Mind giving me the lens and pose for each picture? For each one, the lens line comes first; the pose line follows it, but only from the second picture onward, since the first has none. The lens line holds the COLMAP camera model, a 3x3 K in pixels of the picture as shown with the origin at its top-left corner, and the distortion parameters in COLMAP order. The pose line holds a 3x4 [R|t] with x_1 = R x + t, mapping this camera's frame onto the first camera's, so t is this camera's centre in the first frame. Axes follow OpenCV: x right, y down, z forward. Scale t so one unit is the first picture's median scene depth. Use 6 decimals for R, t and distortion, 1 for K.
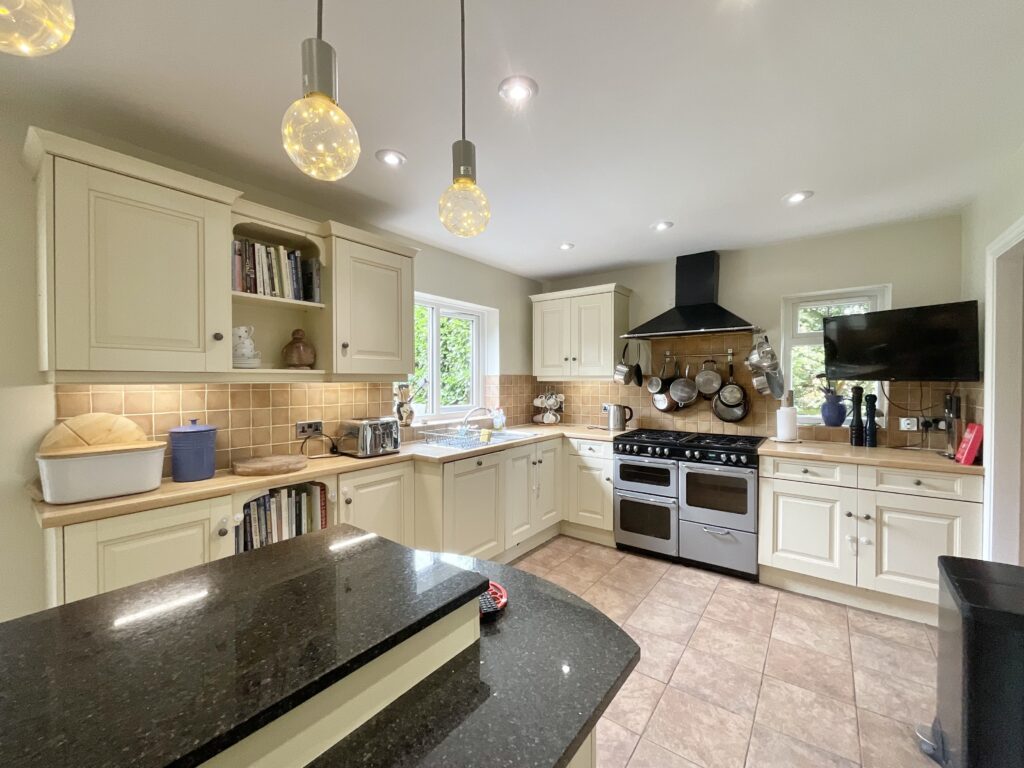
lens RADIAL K [[416.2, 0, 512.7], [0, 416.2, 383.1], [0, 0, 1]] dist [-0.008888, -0.002131]
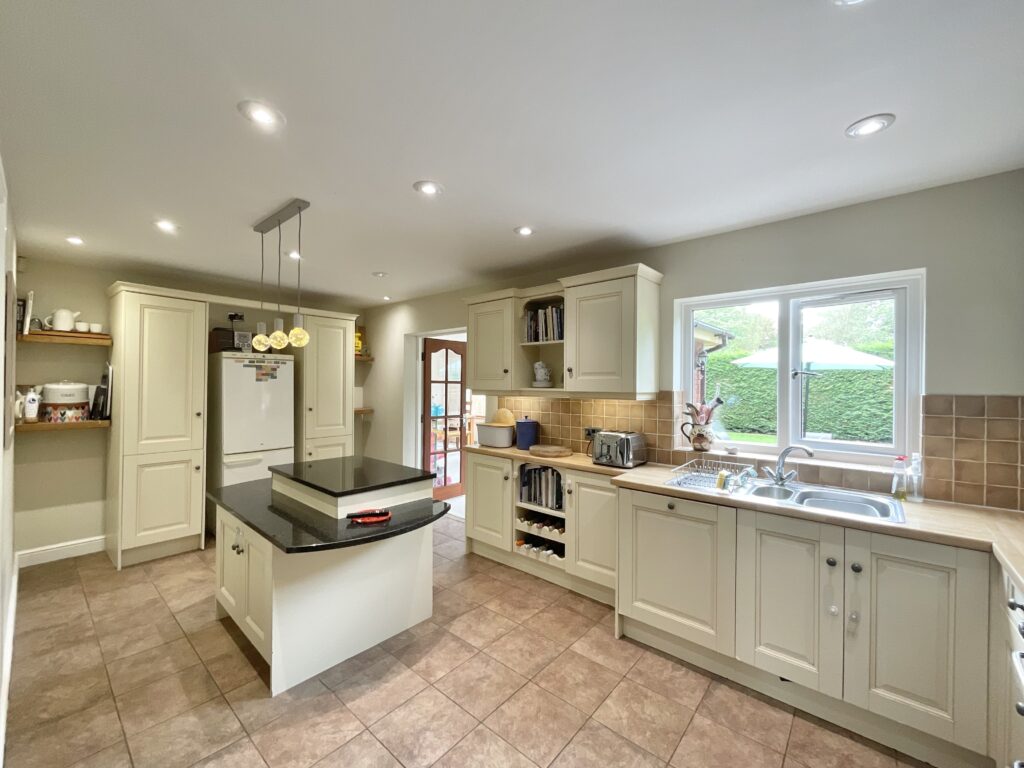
lens RADIAL K [[416.2, 0, 512.2], [0, 416.2, 383.7], [0, 0, 1]] dist [-0.008888, -0.002131]
pose [[-0.069741, -0.000643, -0.997565, 0.784742], [-0.016353, 0.999866, 0.000498, -0.039501], [0.997431, 0.016348, -0.069742, 0.800857]]
